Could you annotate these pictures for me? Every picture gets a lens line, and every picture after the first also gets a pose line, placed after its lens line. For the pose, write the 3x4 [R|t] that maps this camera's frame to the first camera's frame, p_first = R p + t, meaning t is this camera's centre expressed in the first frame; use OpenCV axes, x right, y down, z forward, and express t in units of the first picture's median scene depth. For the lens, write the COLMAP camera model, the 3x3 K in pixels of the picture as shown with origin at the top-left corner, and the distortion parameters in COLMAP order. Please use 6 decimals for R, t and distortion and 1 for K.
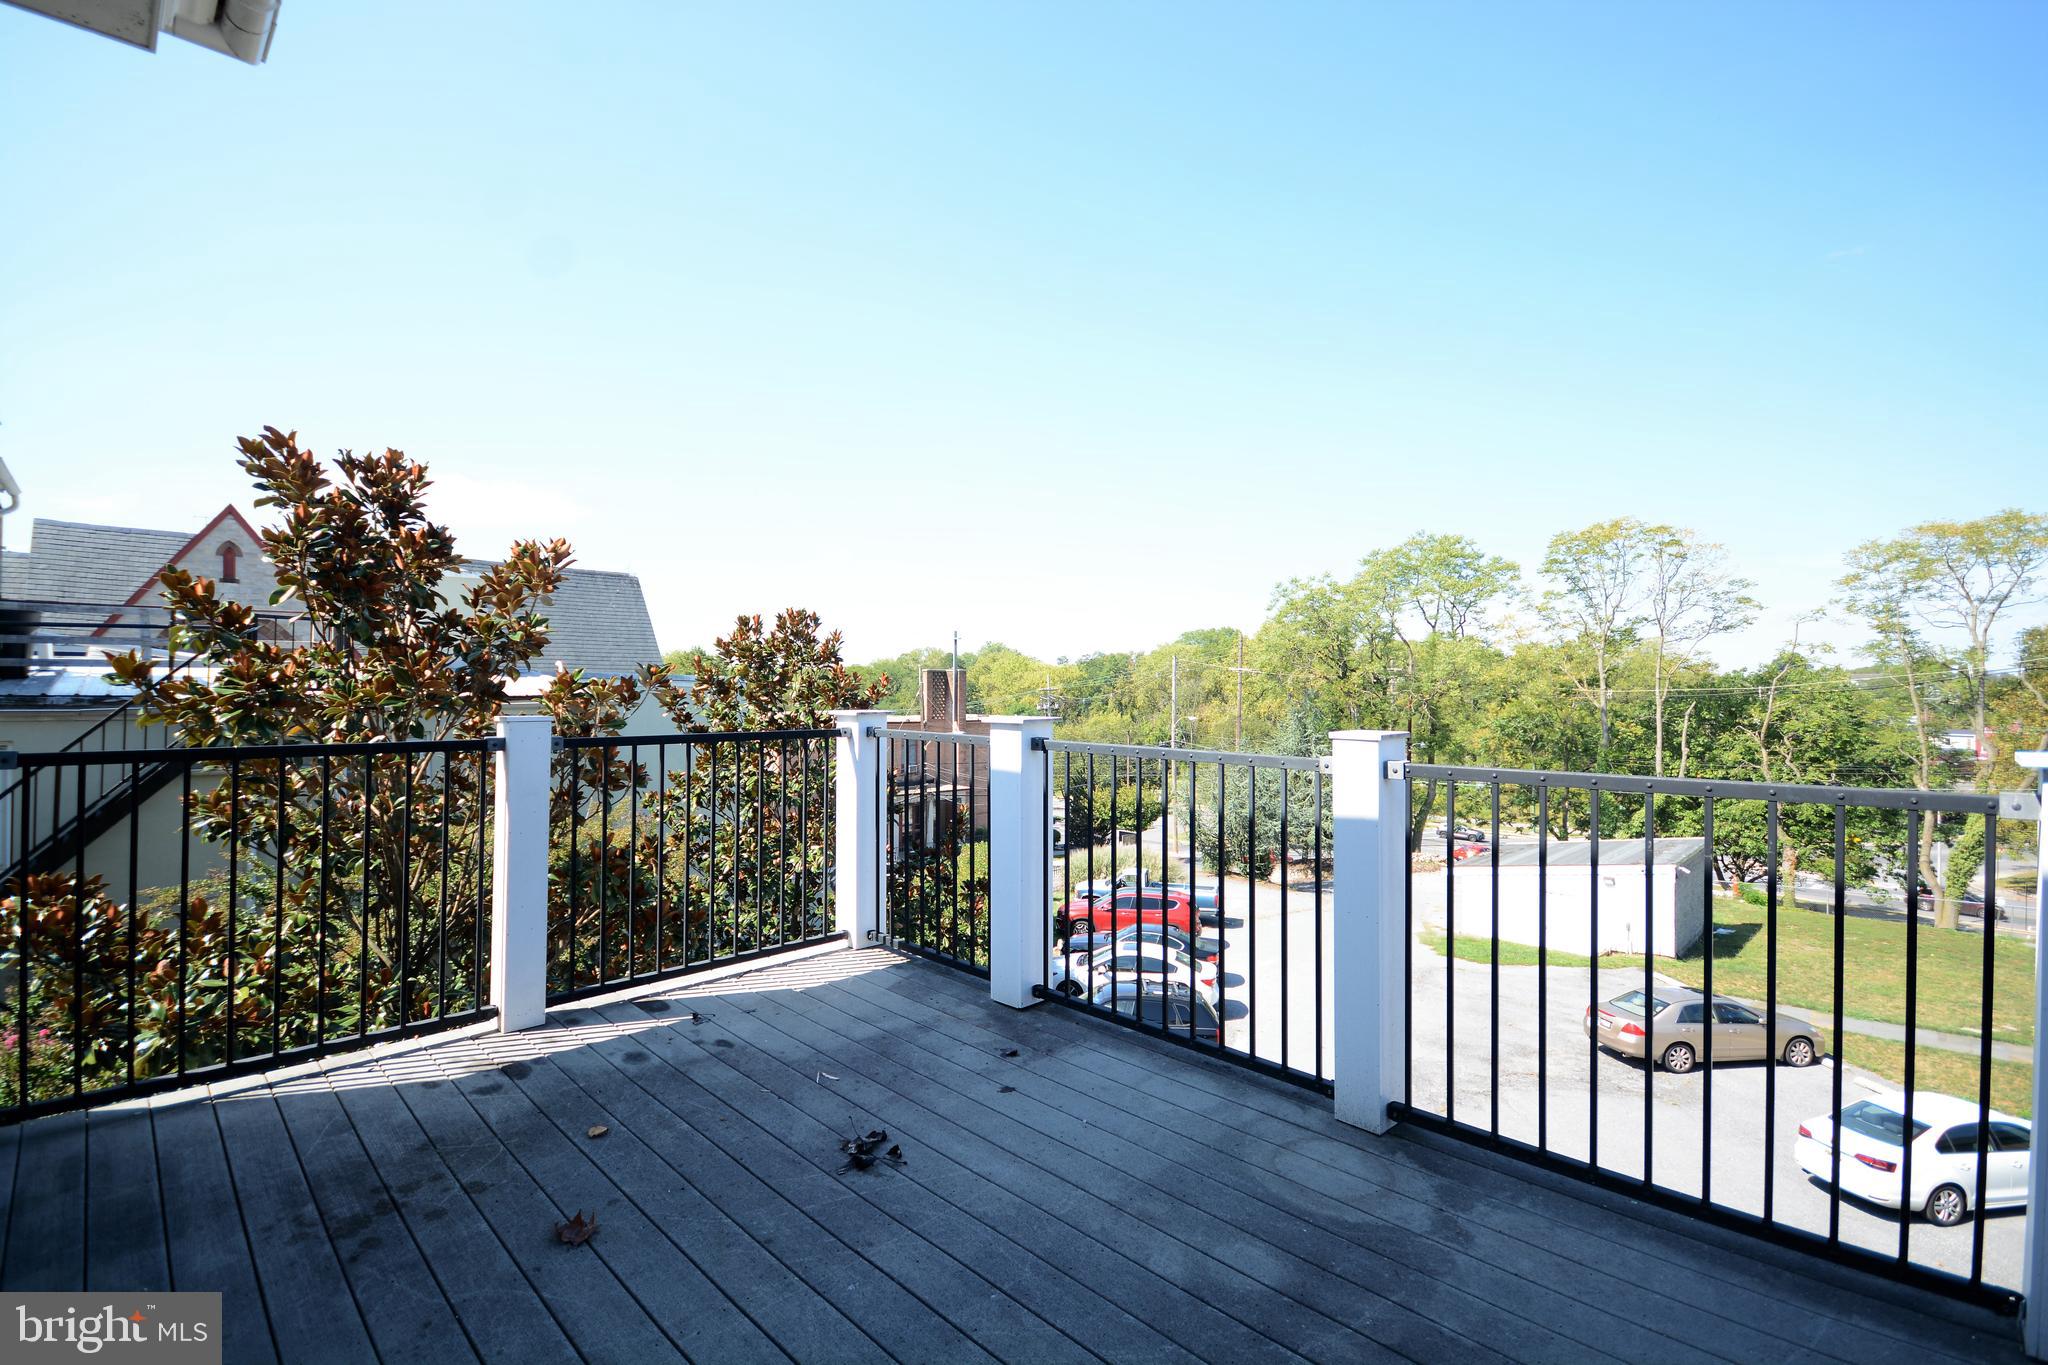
lens RADIAL K [[897.9, 0, 1024.0], [0, 897.9, 682.5], [0, 0, 1]] dist [0.010946, -0.011466]
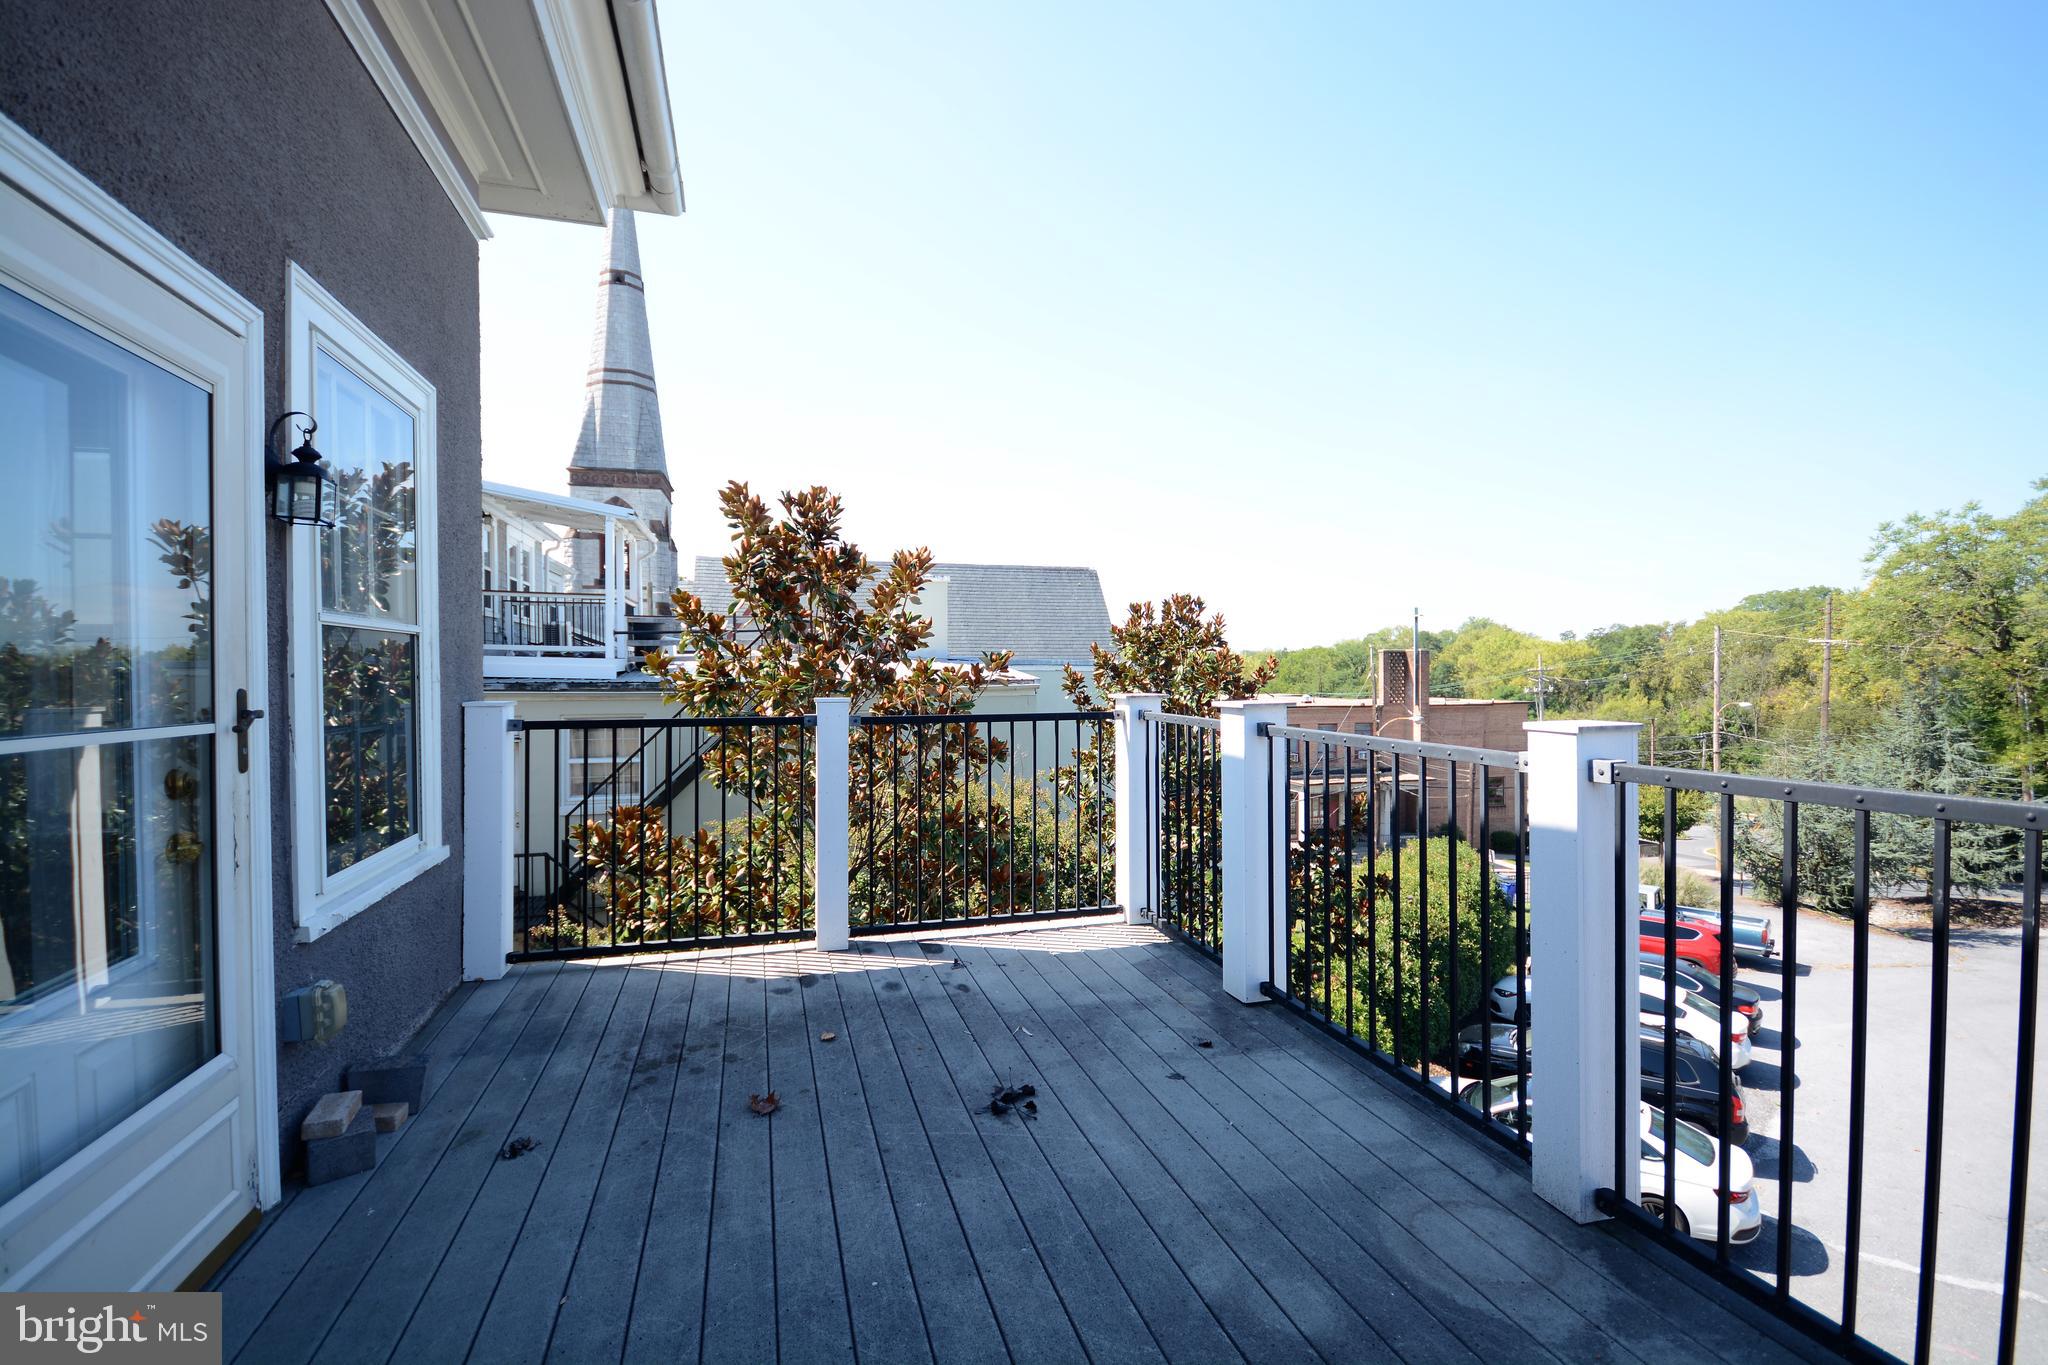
lens RADIAL K [[900.4, 0, 1022.3], [0, 900.4, 680.2], [0, 0, 1]] dist [-0.003710, 0.000392]
pose [[0.874500, -0.004636, -0.485003, 0.206137], [0.012594, 0.999834, 0.013151, 0.000287], [0.484861, -0.017608, 0.874414, 0.038222]]
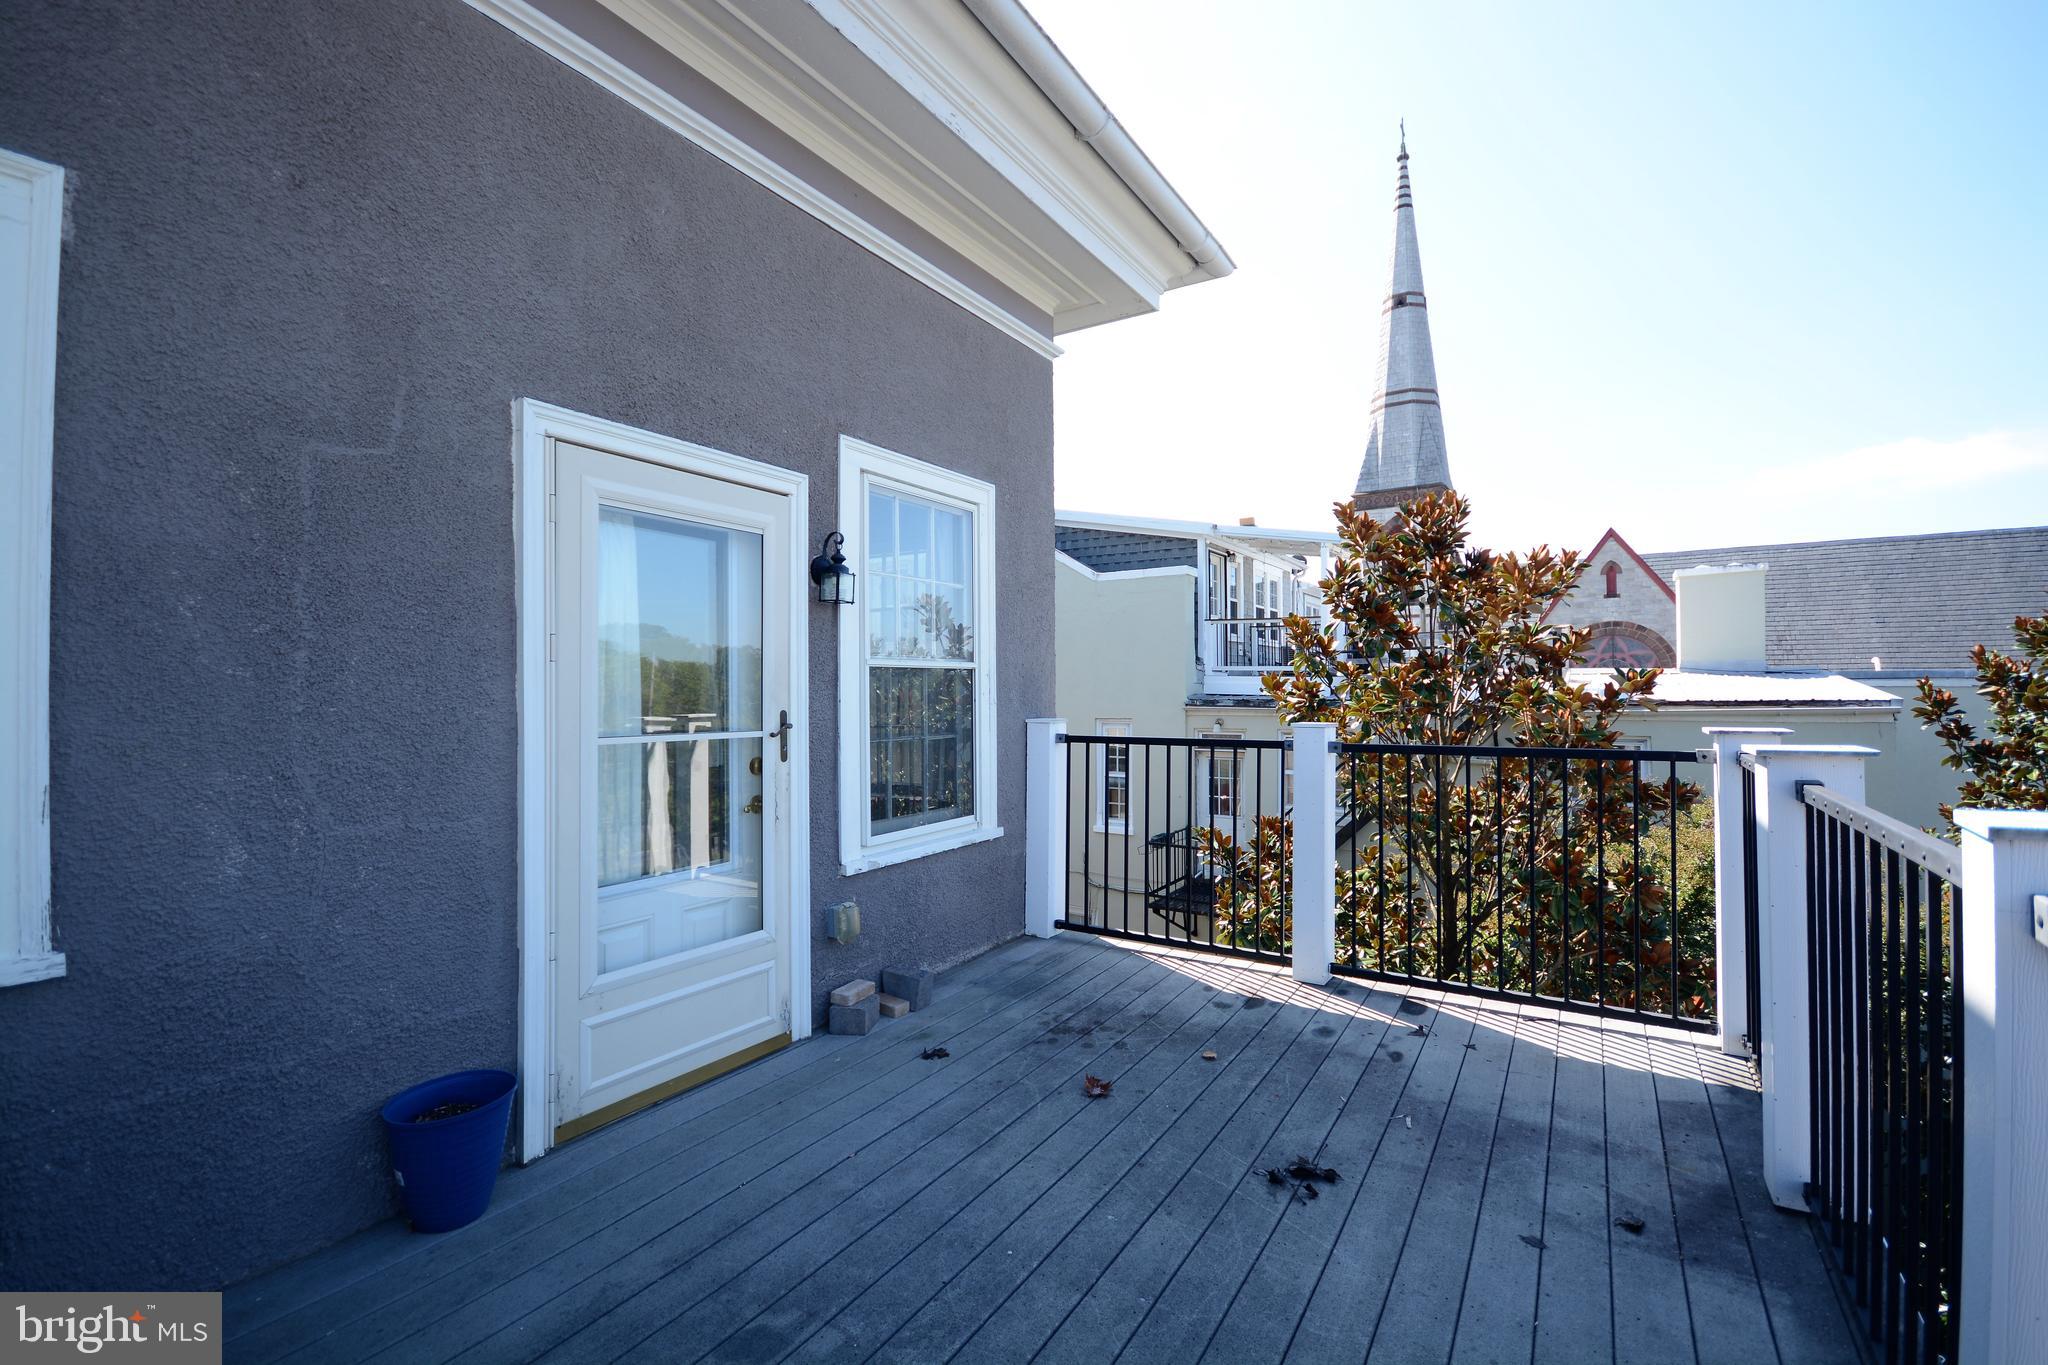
lens RADIAL K [[896.4, 0, 1013.8], [0, 896.4, 684.0], [0, 0, 1]] dist [-0.009018, -0.000677]
pose [[0.201704, -0.014239, -0.979343, 0.406675], [0.014290, 0.999831, -0.011593, -0.004679], [0.979342, -0.011657, 0.201873, 0.283749]]
